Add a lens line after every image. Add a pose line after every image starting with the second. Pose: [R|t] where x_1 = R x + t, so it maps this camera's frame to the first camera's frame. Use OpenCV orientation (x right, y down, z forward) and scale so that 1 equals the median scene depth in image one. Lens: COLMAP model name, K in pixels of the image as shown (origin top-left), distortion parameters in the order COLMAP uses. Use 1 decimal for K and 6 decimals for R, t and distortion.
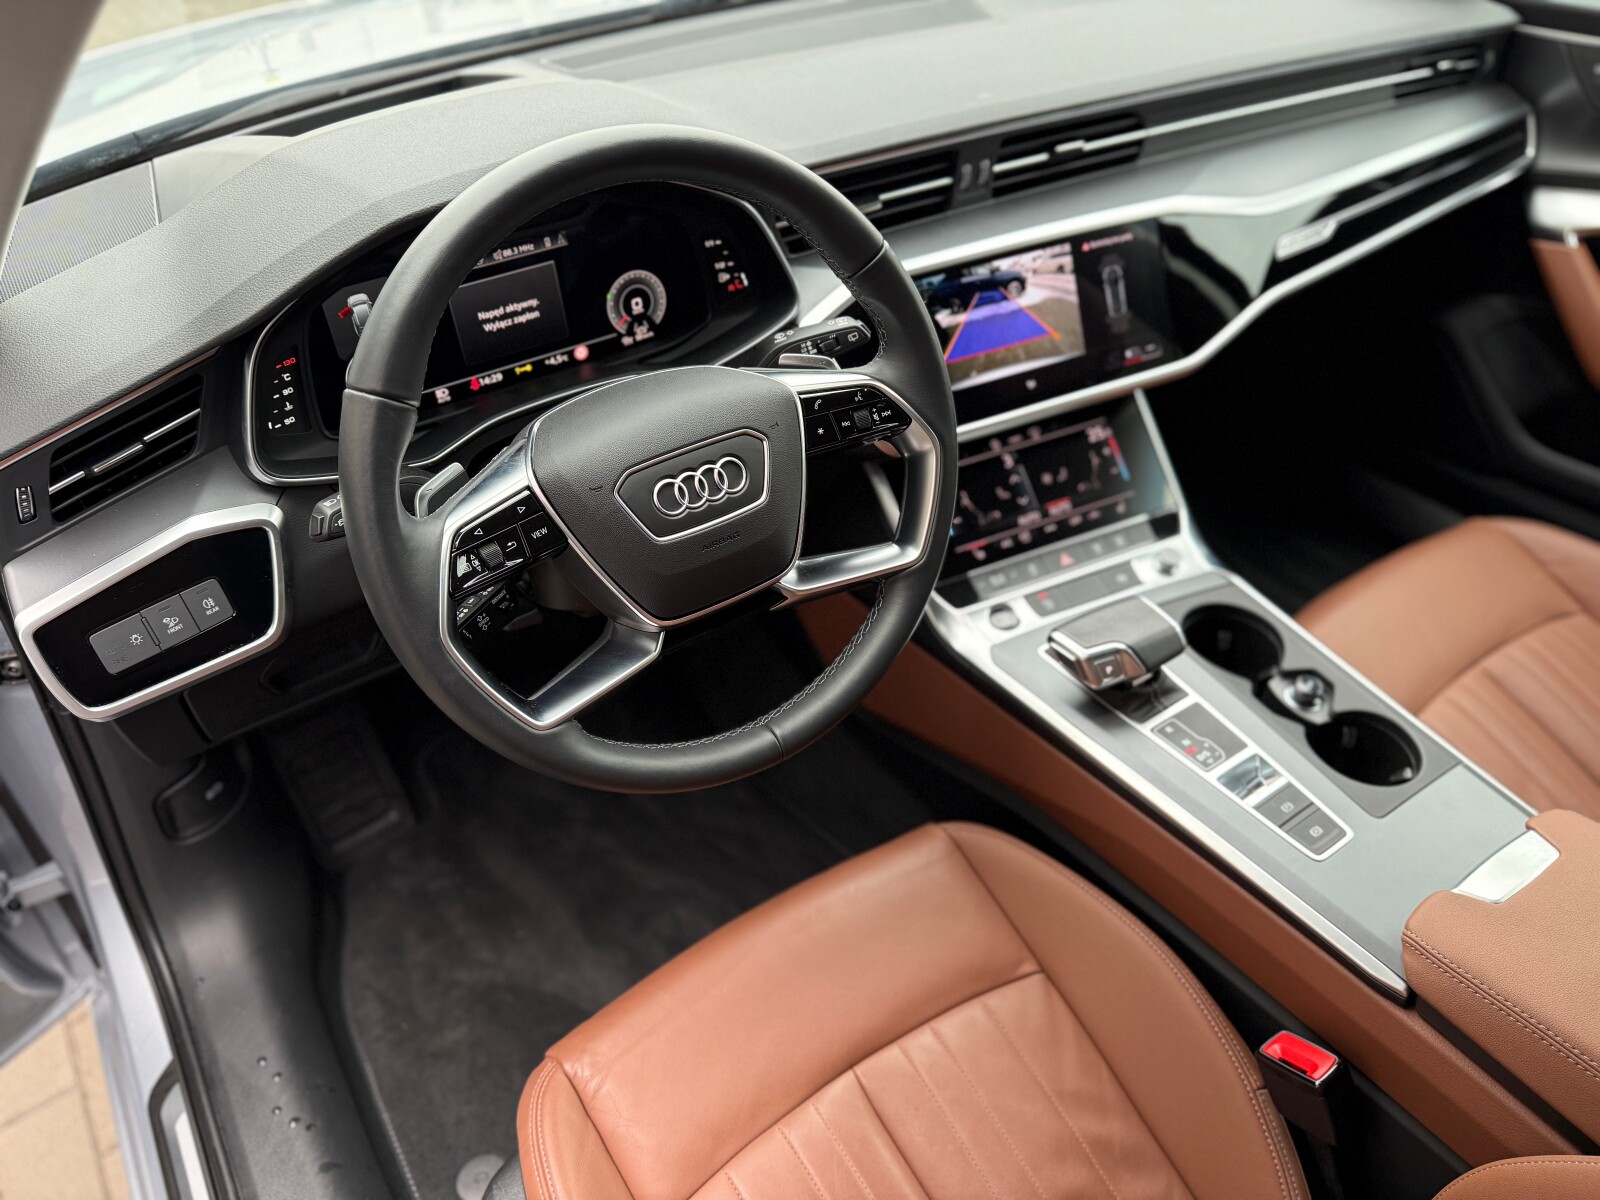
lens RADIAL K [[1132.8, 0, 801.9], [0, 1132.8, 606.4], [0, 0, 1]] dist [0.118409, -0.183605]
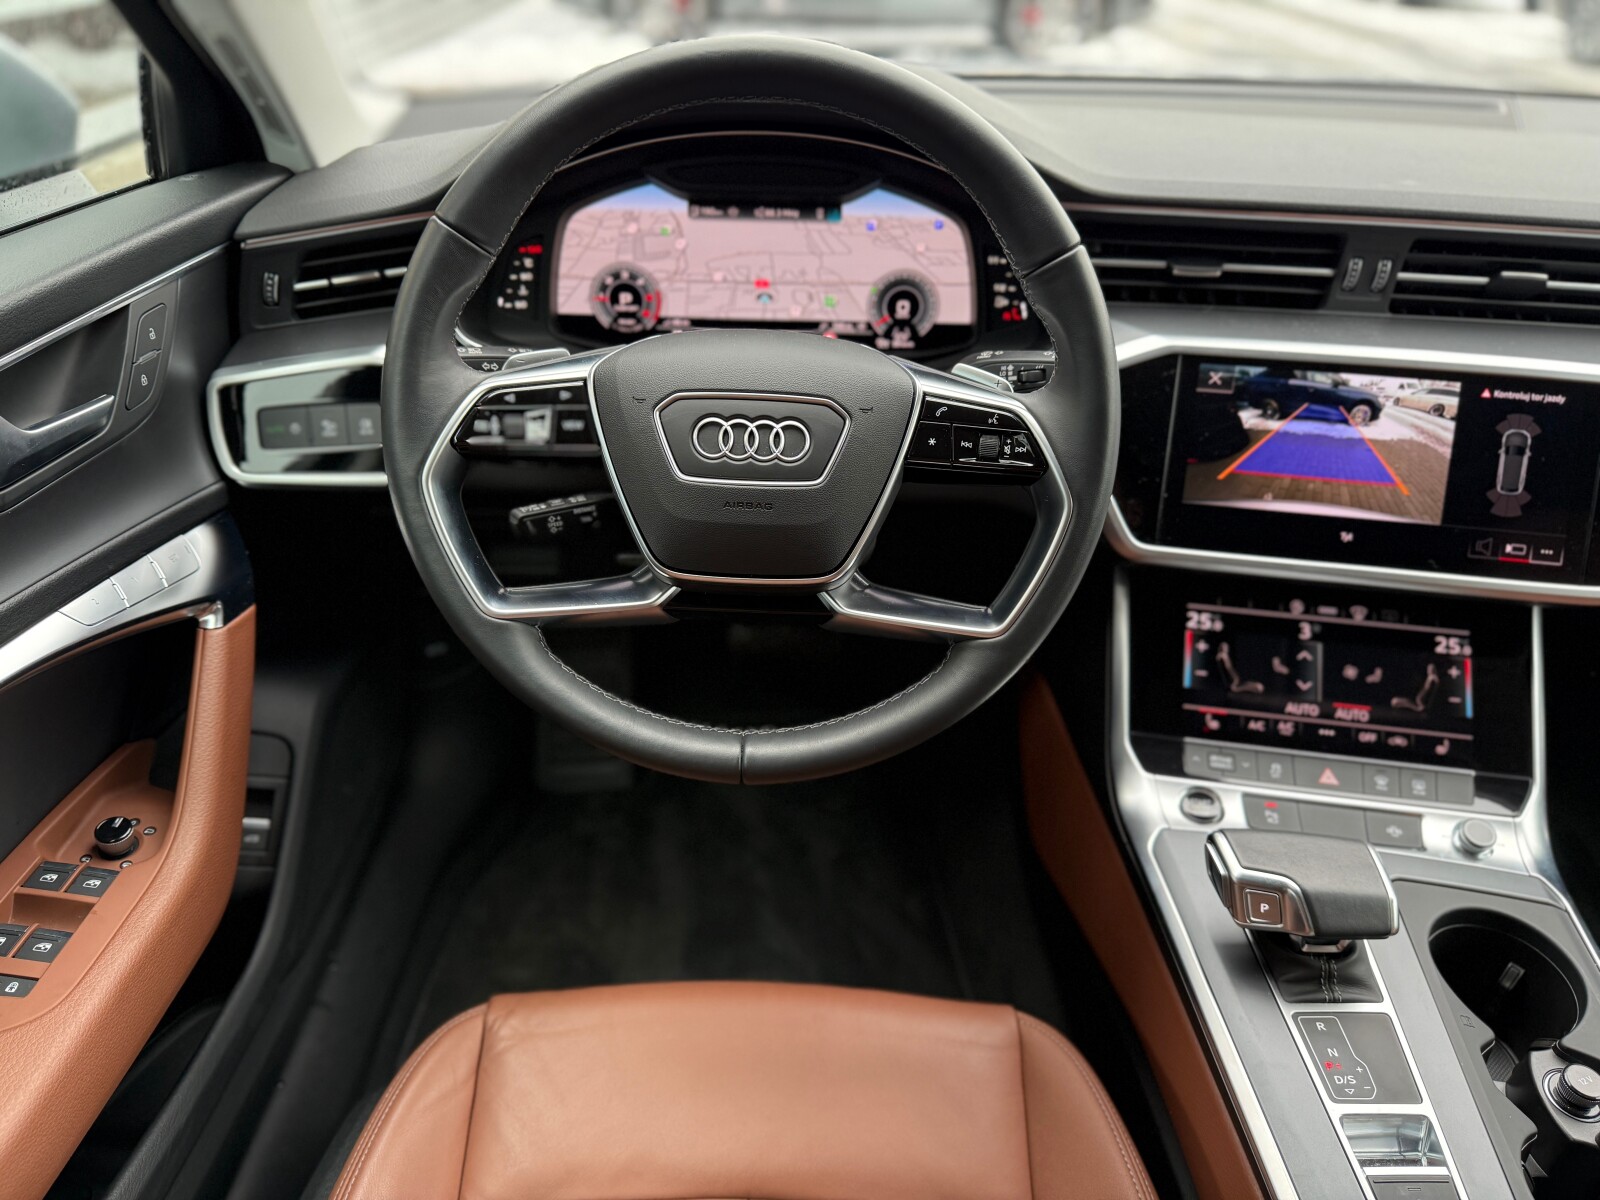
lens RADIAL K [[1146.5, 0, 807.7], [0, 1146.5, 608.1], [0, 0, 1]] dist [0.110890, -0.201076]
pose [[0.823607, 0.343441, -0.451354, 0.277382], [-0.397369, 0.917257, -0.027144, 0.014659], [0.404685, 0.201710, 0.891932, 0.168820]]
